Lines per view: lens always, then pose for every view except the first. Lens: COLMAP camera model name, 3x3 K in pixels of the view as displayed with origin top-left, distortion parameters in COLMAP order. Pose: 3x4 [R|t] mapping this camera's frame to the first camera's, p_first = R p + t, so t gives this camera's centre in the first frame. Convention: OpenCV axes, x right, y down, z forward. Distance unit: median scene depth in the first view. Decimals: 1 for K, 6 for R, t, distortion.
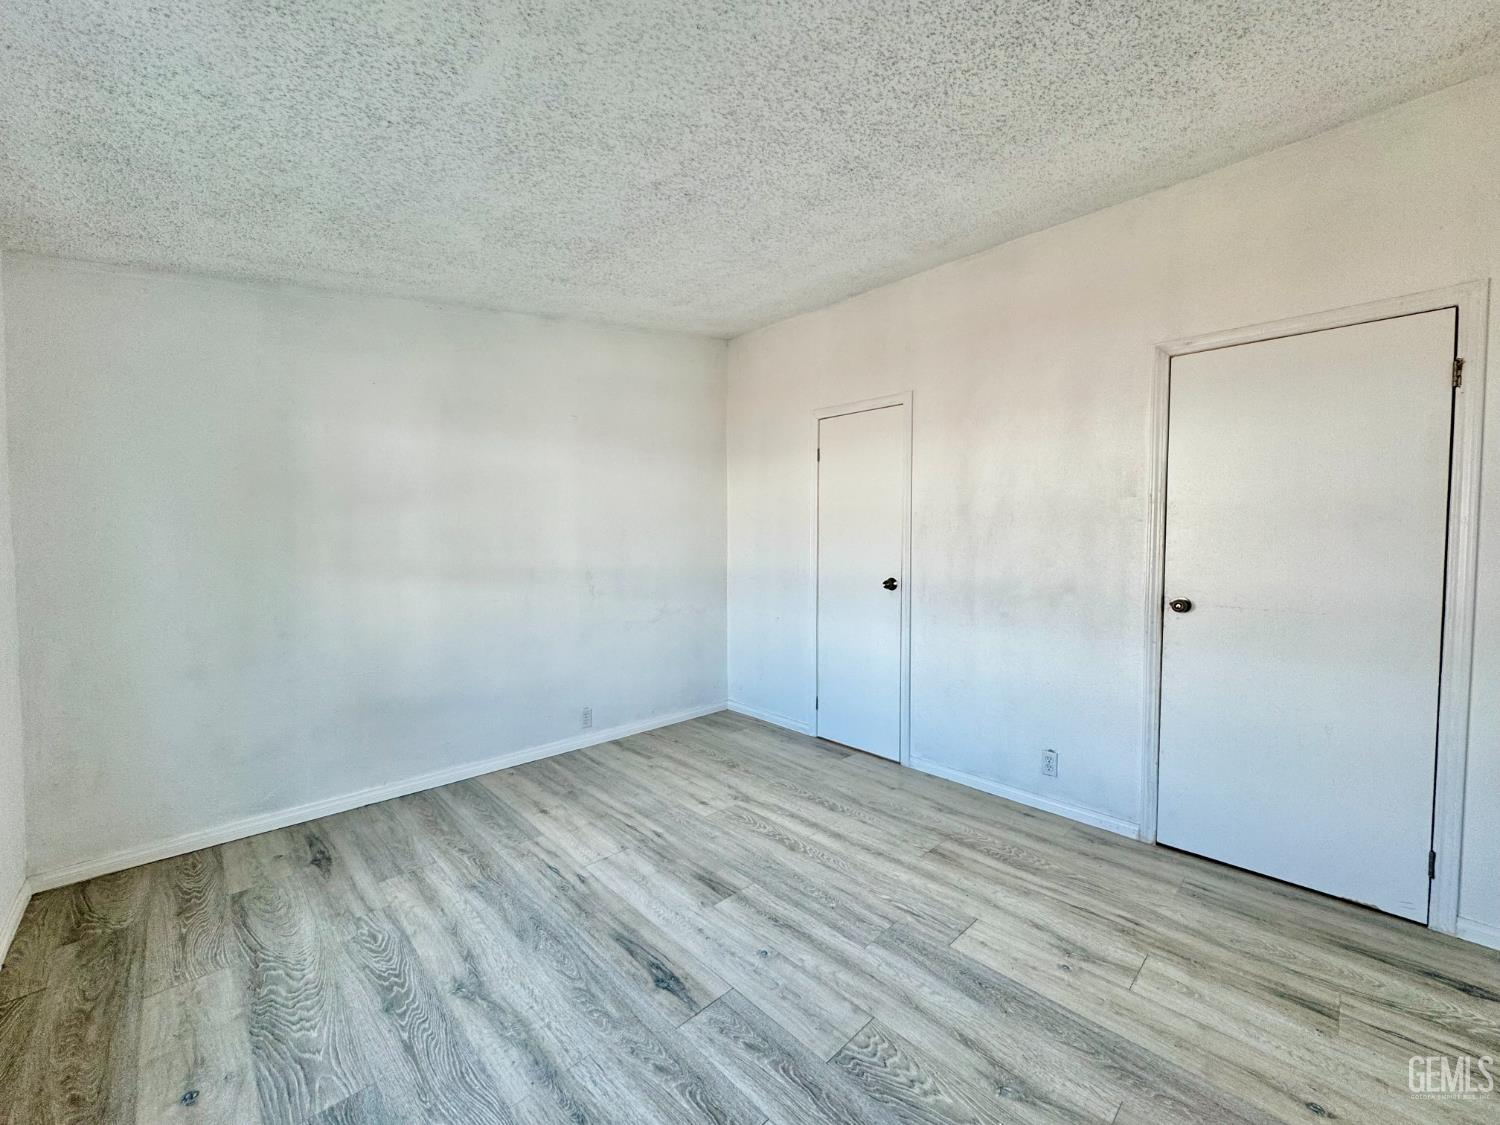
lens RADIAL K [[601.3, 0, 745.9], [0, 601.3, 568.8], [0, 0, 1]] dist [-0.007953, 0.000818]
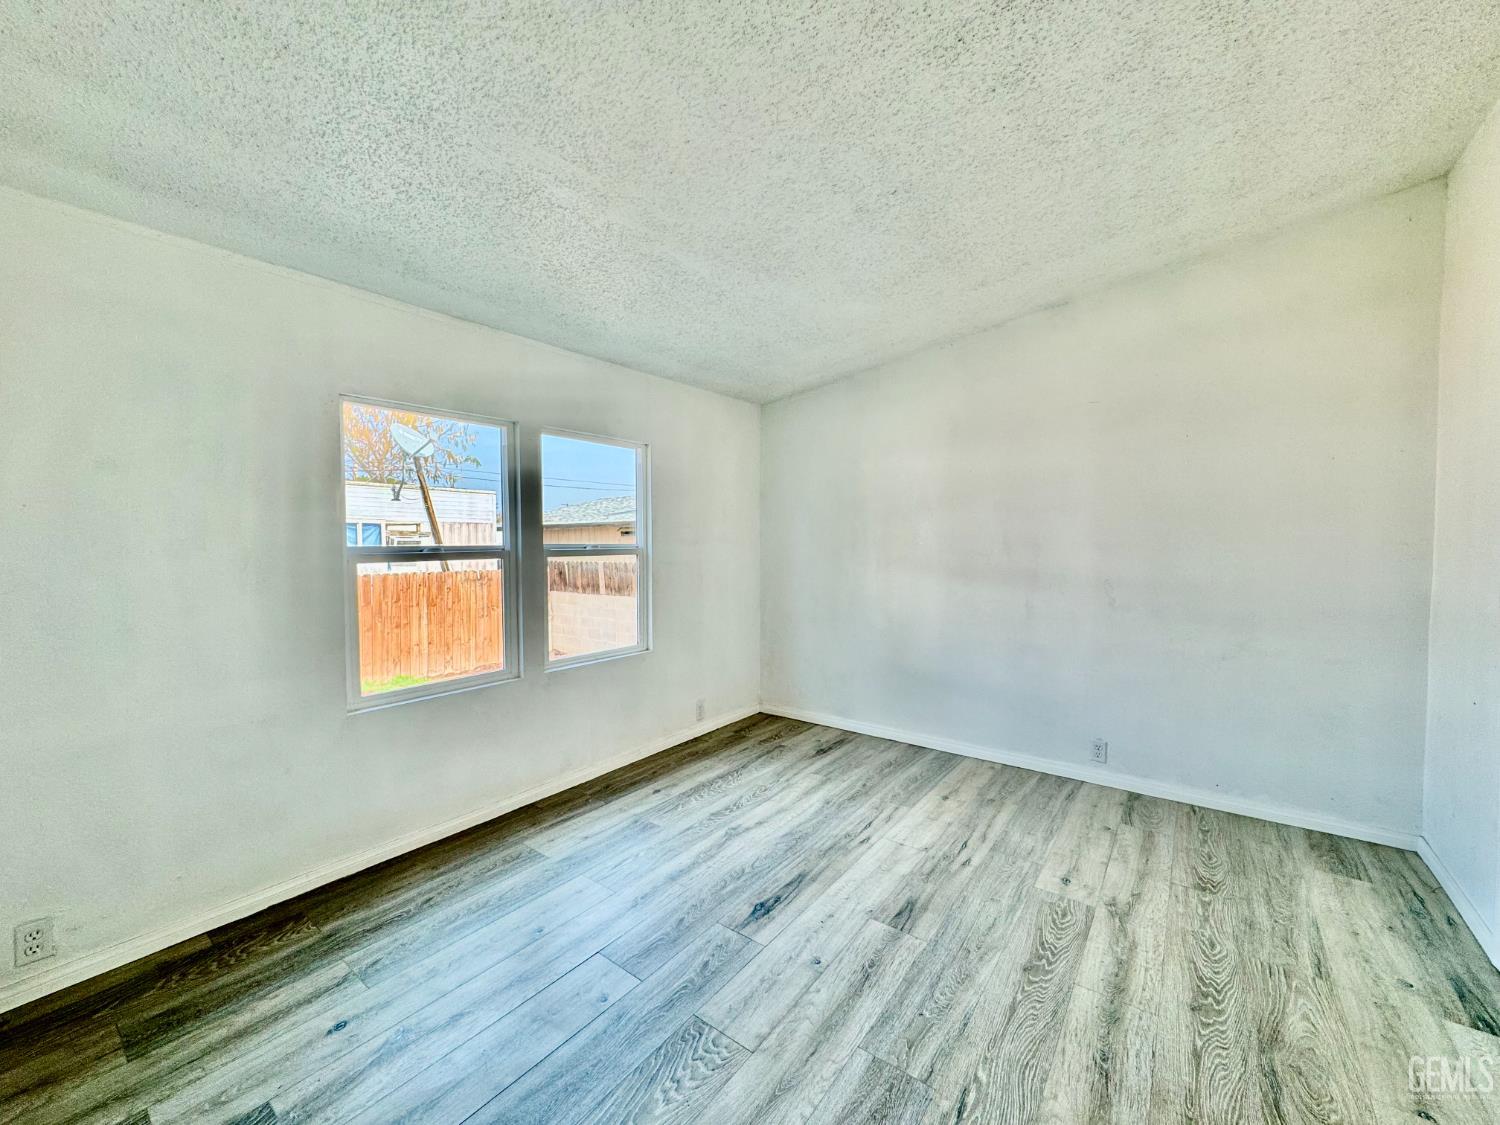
lens RADIAL K [[601.3, 0, 740.9], [0, 601.3, 546.8], [0, 0, 1]] dist [-0.007953, 0.000818]
pose [[0.140993, 0.012057, -0.989937, 0.705745], [-0.050779, 0.998698, 0.004931, -0.026053], [0.988708, 0.049573, 0.141421, 0.508796]]
